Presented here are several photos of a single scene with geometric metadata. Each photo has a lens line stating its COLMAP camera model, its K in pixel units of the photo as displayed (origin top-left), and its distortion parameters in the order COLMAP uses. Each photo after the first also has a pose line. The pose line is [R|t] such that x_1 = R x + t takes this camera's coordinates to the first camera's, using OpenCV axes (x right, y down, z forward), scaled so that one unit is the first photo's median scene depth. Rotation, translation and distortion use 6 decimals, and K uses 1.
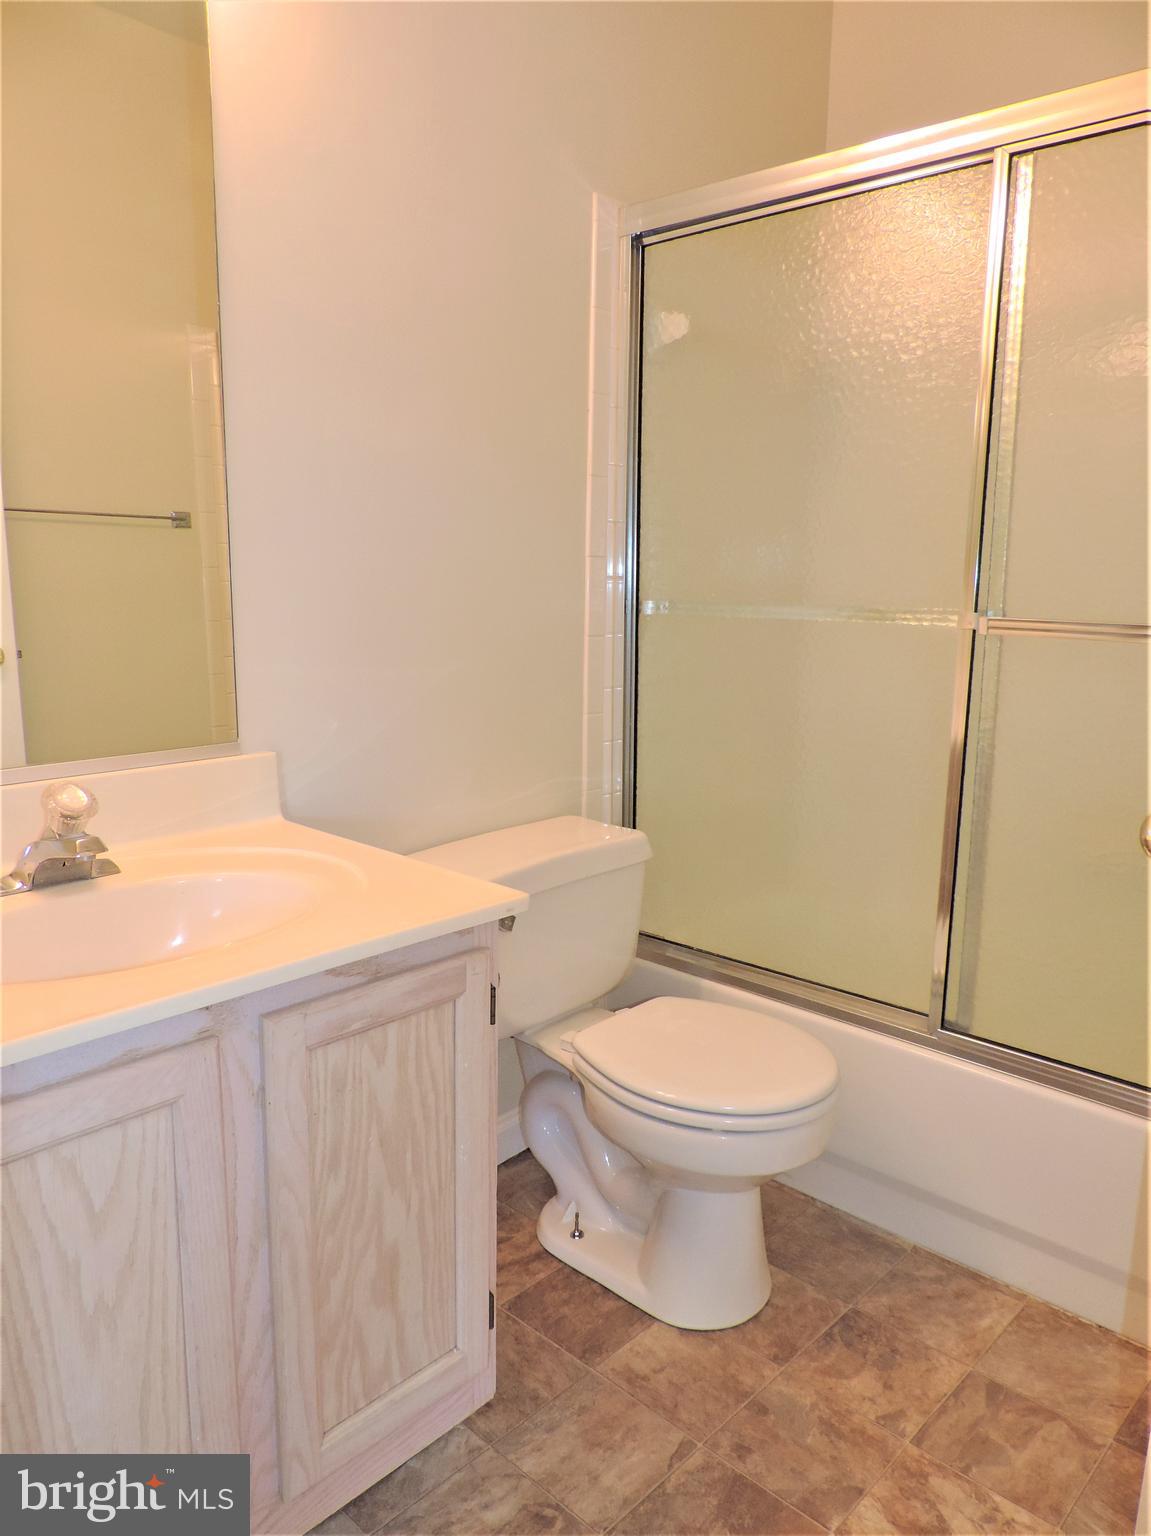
lens RADIAL K [[1105.3, 0, 585.9], [0, 1105.3, 766.3], [0, 0, 1]] dist [-0.017962, 0.001961]
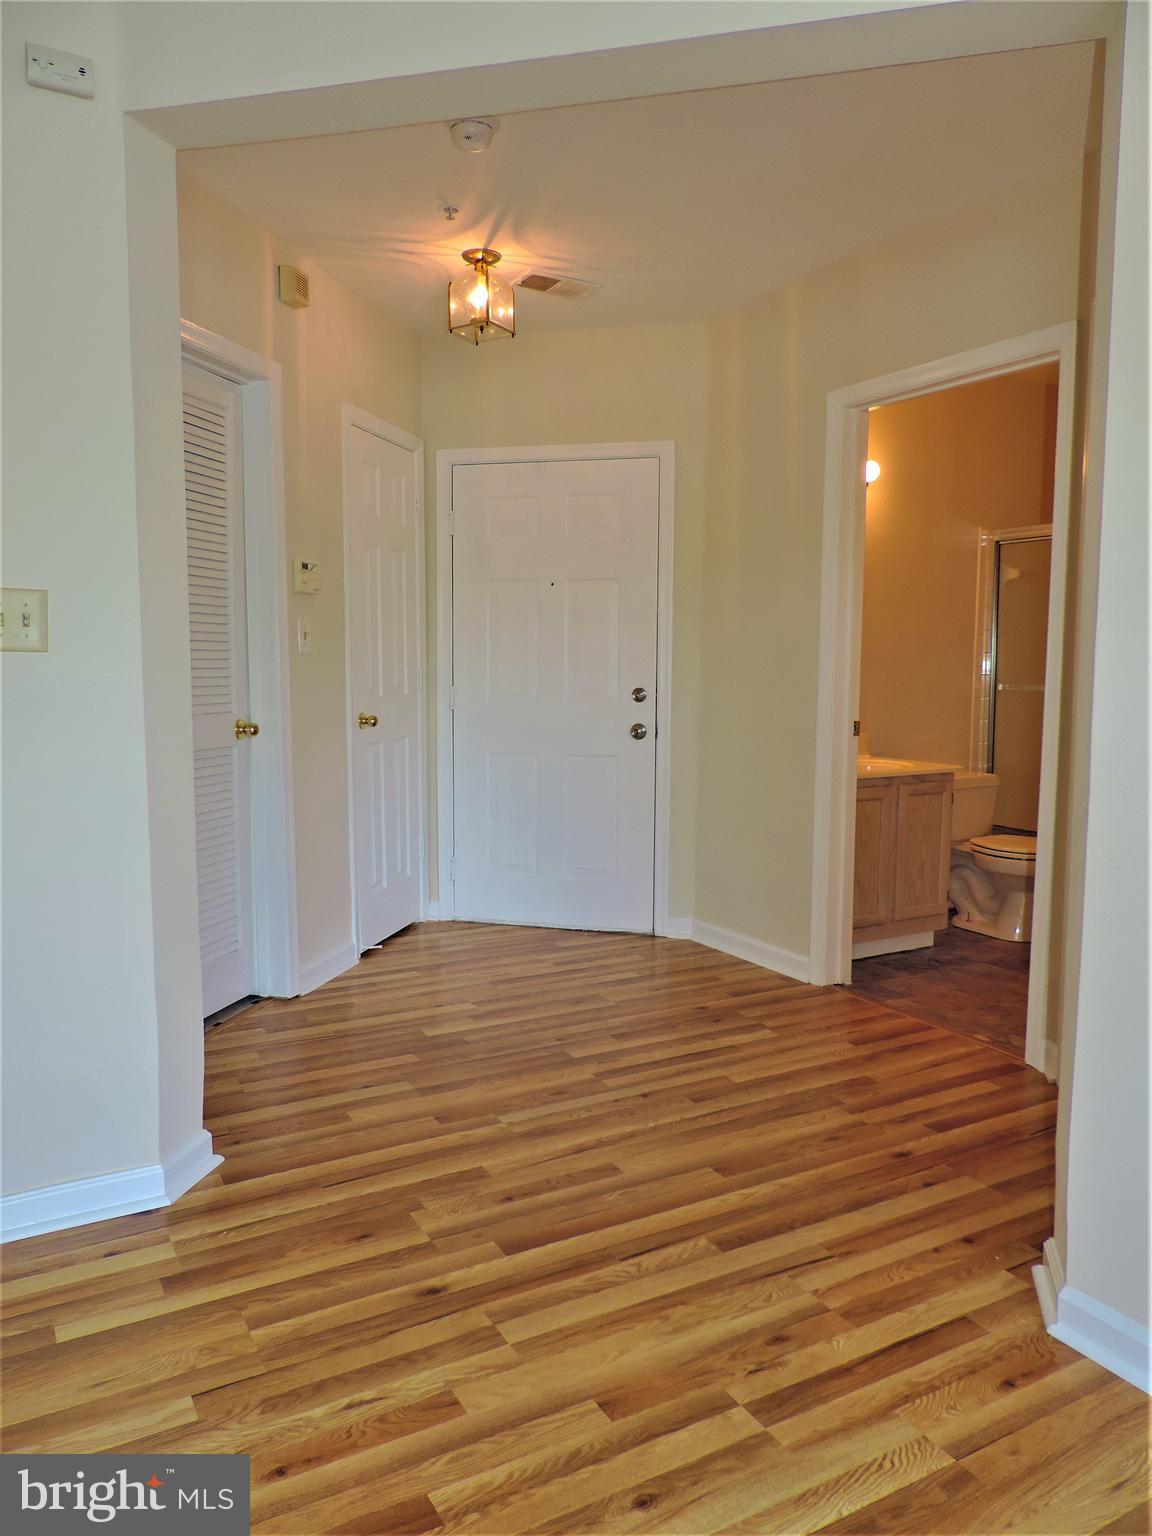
lens RADIAL K [[1113.9, 0, 576.5], [0, 1113.9, 770.2], [0, 0, 1]] dist [-0.001985, -0.000831]
pose [[0.955018, 0.017979, -0.296004, -0.140688], [-0.042466, 0.996164, -0.076505, 0.354333], [0.293493, 0.085634, 0.952118, -2.129495]]
